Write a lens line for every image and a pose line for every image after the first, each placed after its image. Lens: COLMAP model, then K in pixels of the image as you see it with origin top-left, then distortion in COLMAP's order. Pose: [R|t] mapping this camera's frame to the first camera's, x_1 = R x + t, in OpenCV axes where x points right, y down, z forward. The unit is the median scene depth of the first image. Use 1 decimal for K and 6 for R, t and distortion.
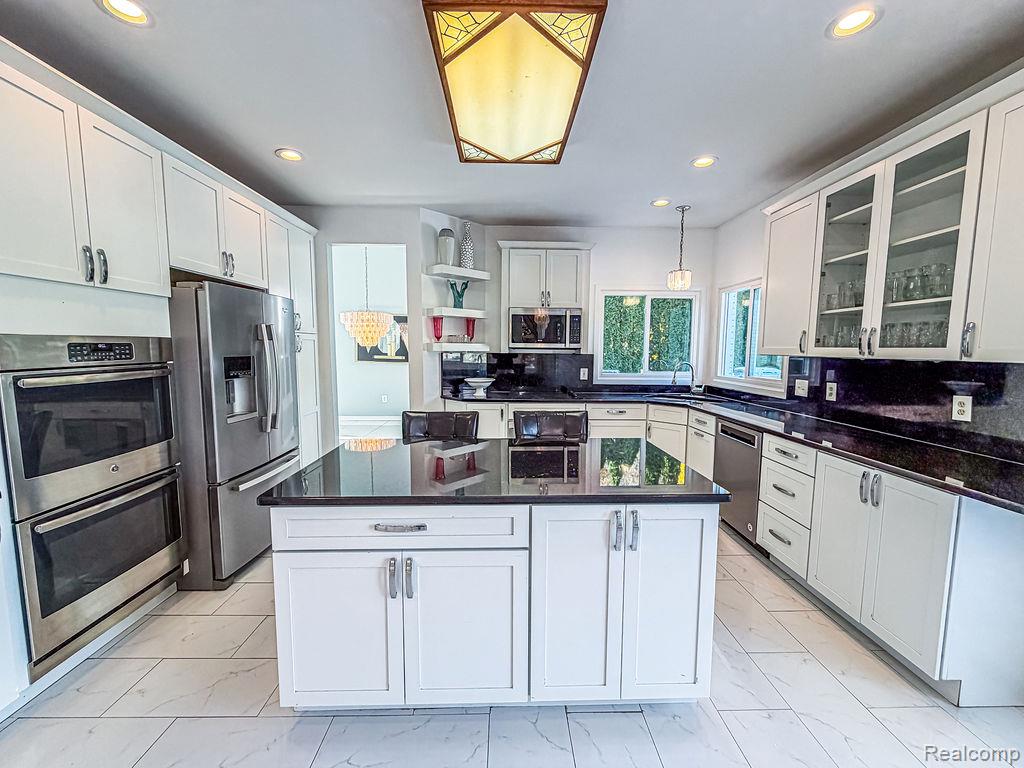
lens RADIAL K [[408.1, 0, 515.5], [0, 408.1, 386.2], [0, 0, 1]] dist [0.001541, 0.000192]
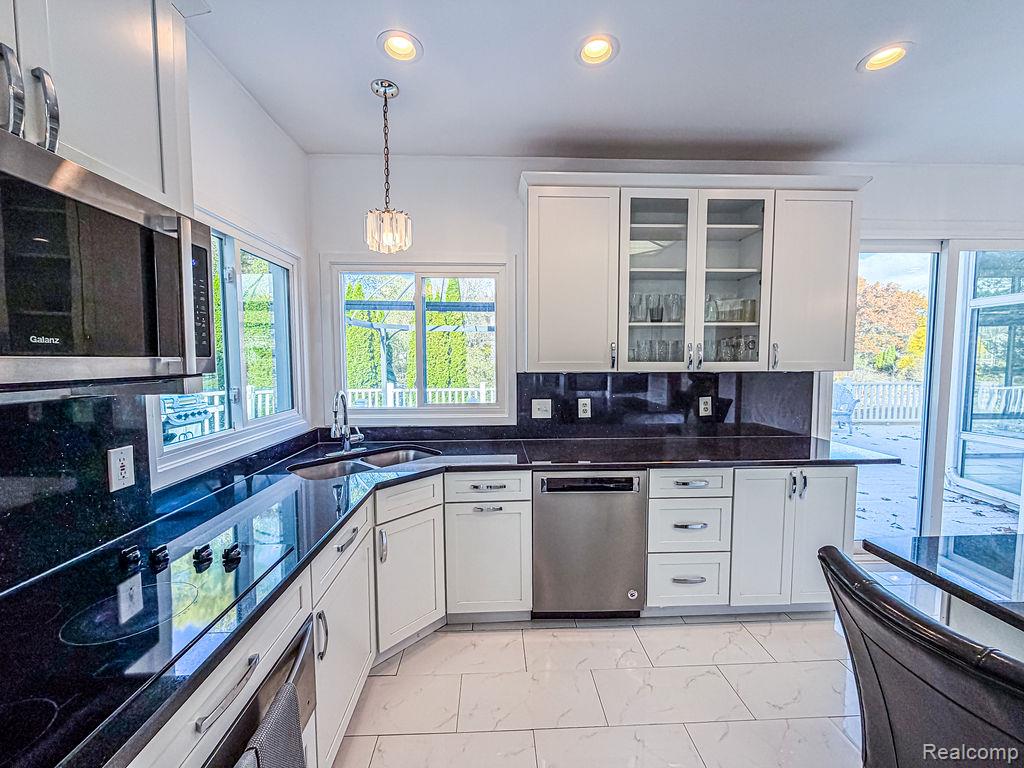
lens RADIAL K [[408.1, 0, 513.7], [0, 408.1, 387.6], [0, 0, 1]] dist [0.001541, 0.000192]
pose [[-0.014248, -0.074535, 0.997117, -0.120786], [0.098193, 0.992293, 0.075578, -0.091895], [-0.995065, 0.098987, -0.006819, 0.883541]]
